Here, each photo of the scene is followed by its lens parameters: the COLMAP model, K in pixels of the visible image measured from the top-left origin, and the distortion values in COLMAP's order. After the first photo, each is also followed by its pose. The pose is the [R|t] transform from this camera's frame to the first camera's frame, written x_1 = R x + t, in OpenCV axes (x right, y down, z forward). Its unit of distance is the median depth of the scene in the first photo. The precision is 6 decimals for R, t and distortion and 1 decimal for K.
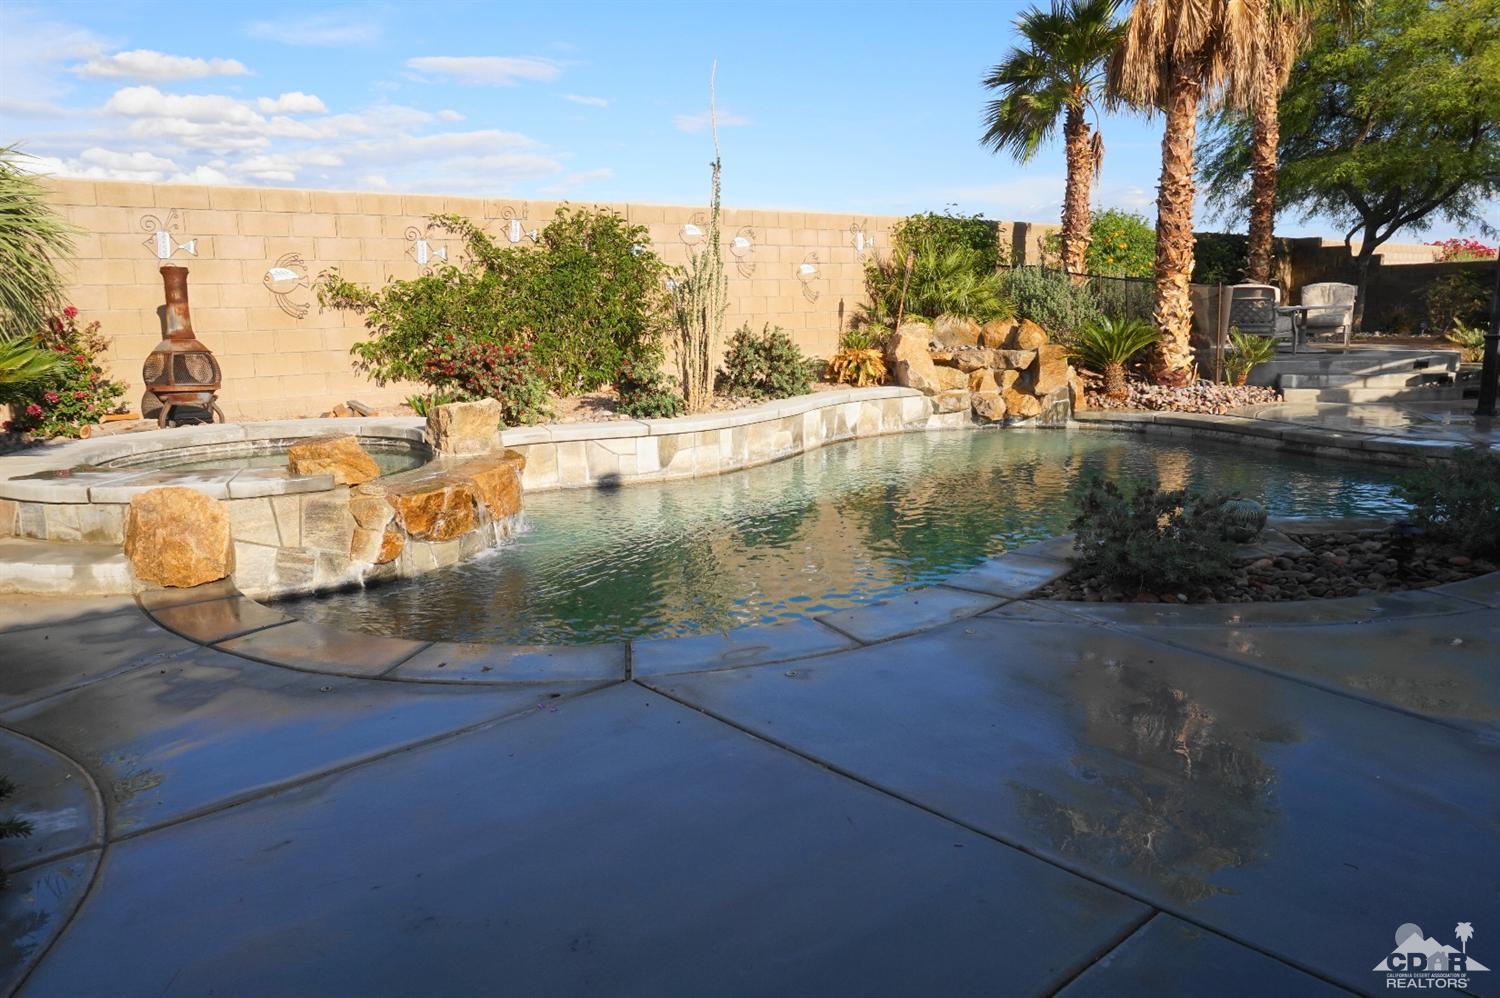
lens RADIAL K [[988.8, 0, 750.0], [0, 988.8, 499.0], [0, 0, 1]] dist [-0.035487, 0.007374]
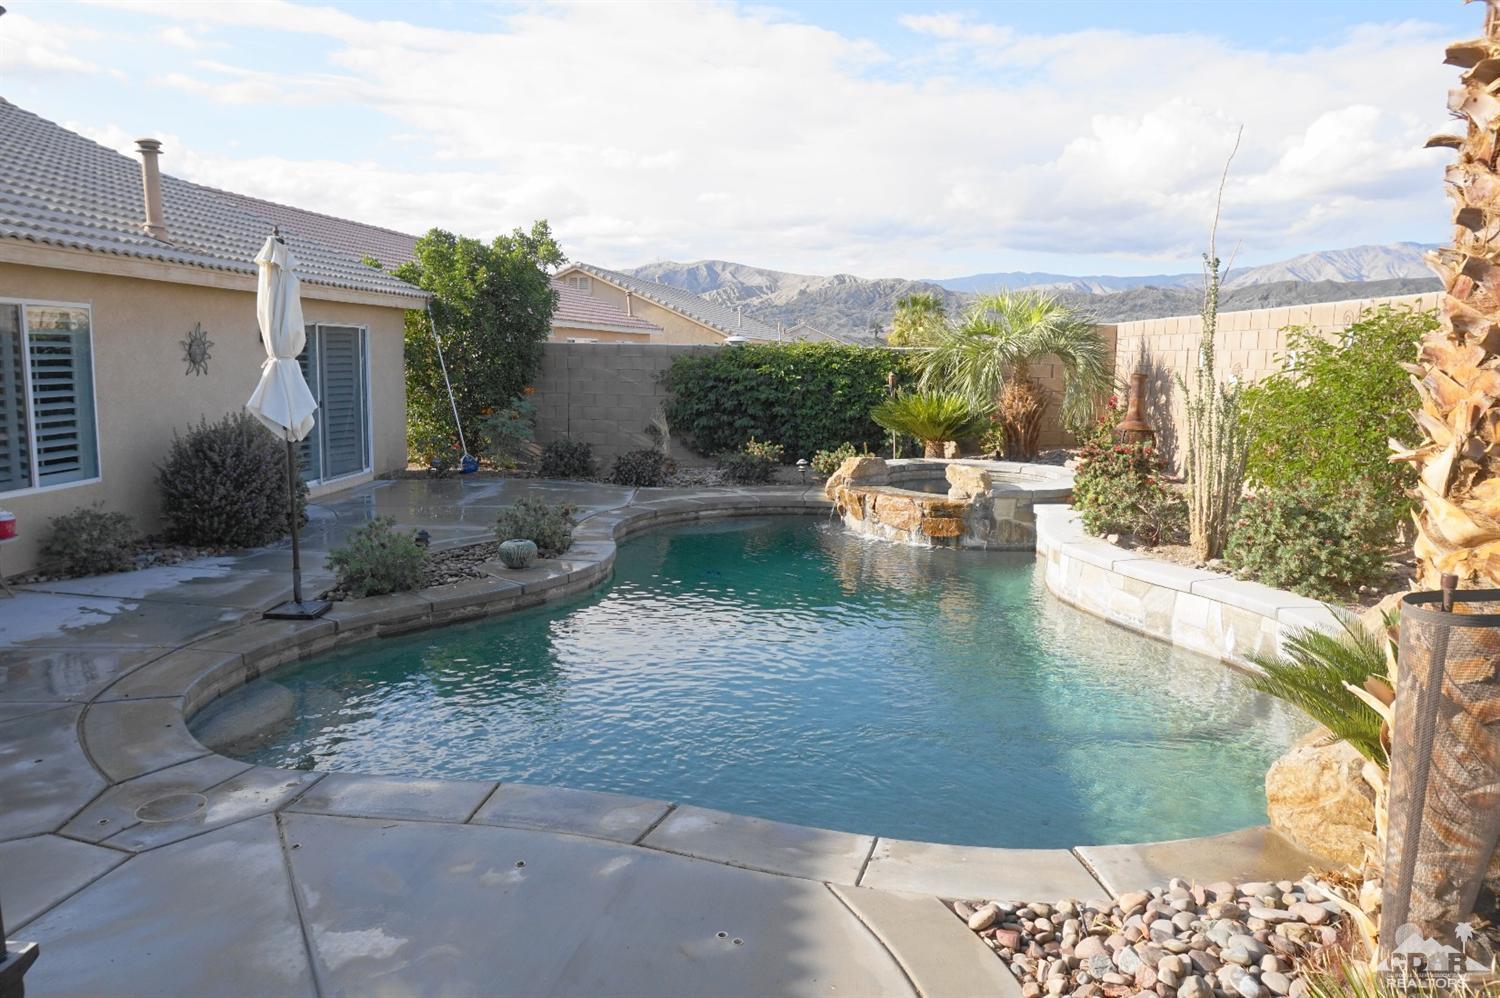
lens RADIAL K [[988.8, 0, 750.0], [0, 988.8, 499.0], [0, 0, 1]] dist [-0.035487, 0.007374]
pose [[-0.639026, 0.113802, -0.760720, 0.689457], [-0.153885, 0.950085, 0.271399, -0.260296], [0.753635, 0.290494, -0.589617, 1.049752]]
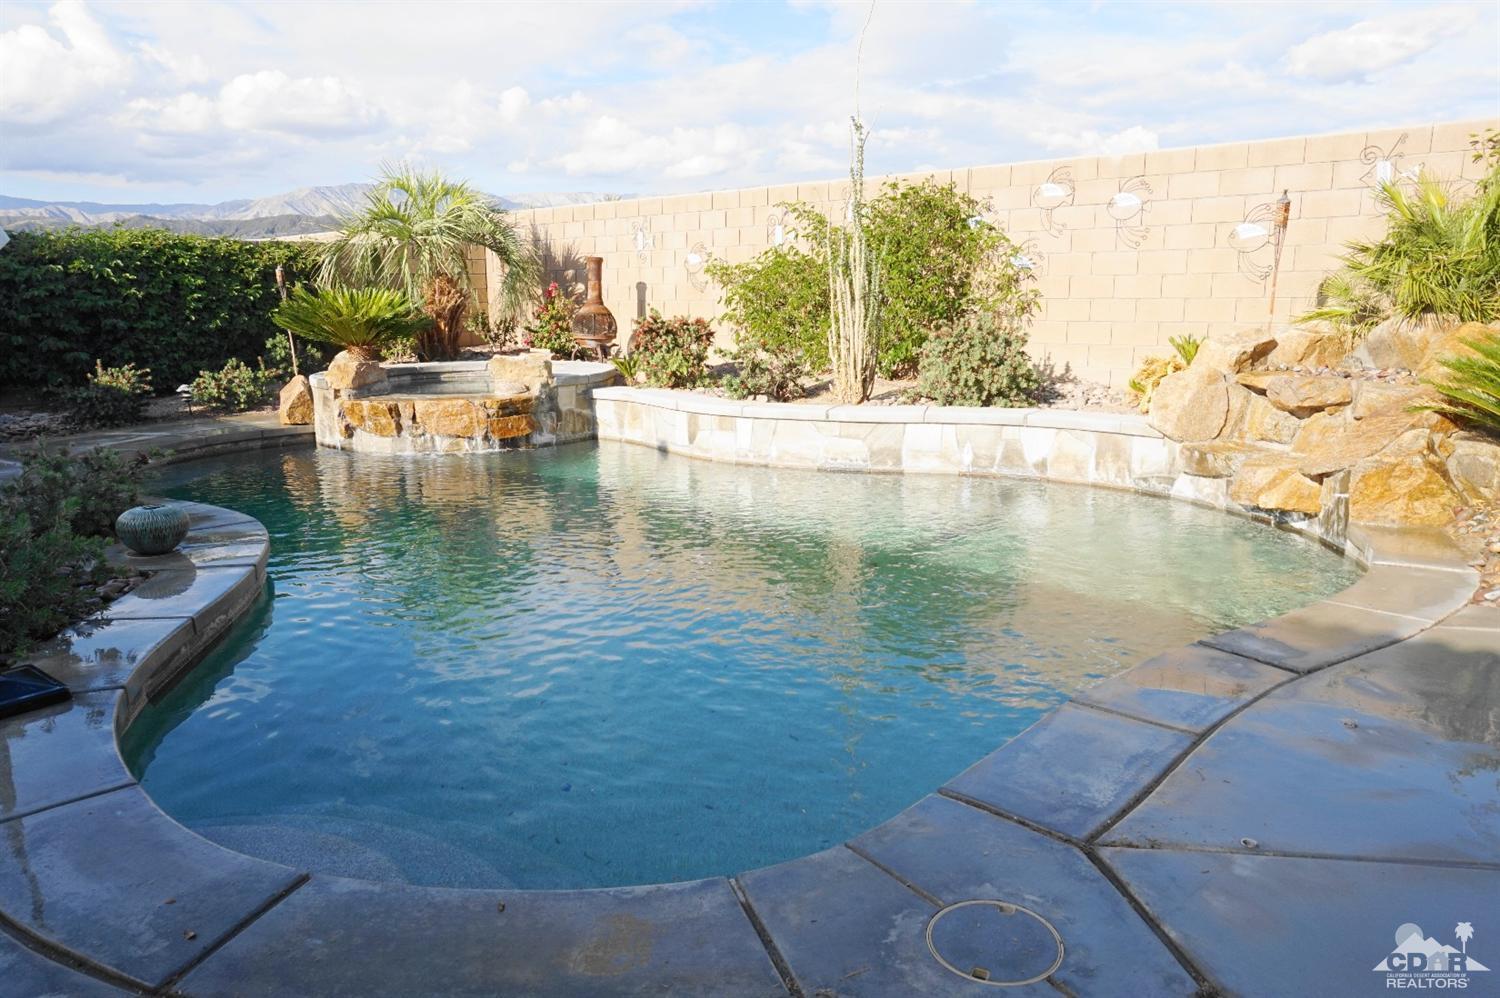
lens RADIAL K [[971.6, 0, 745.7], [0, 971.6, 515.6], [0, 0, 1]] dist [-0.044860, -0.000265]
pose [[0.230688, 0.228268, -0.945874, 0.694643], [-0.186628, 0.964425, 0.187229, -0.123720], [0.954962, 0.133335, 0.265083, 0.619102]]
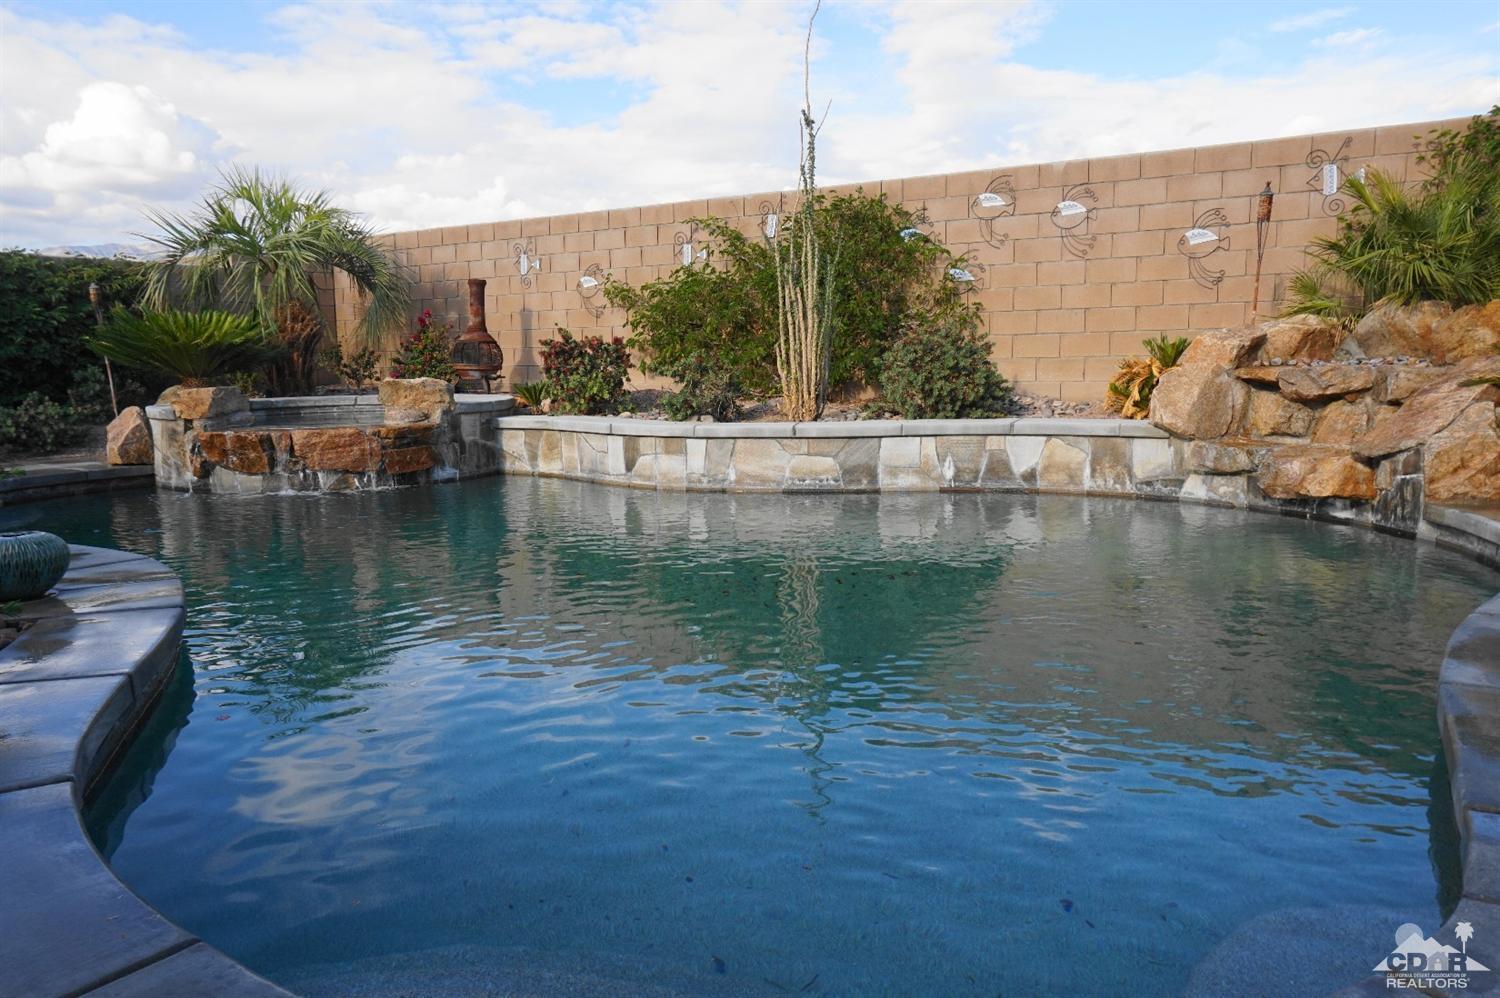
lens RADIAL K [[988.8, 0, 750.0], [0, 988.8, 499.0], [0, 0, 1]] dist [-0.035487, 0.007374]
pose [[0.413624, 0.138989, -0.899776, 0.600828], [-0.169869, 0.982706, 0.073711, -0.072051], [0.894461, 0.122356, 0.430081, 0.554540]]
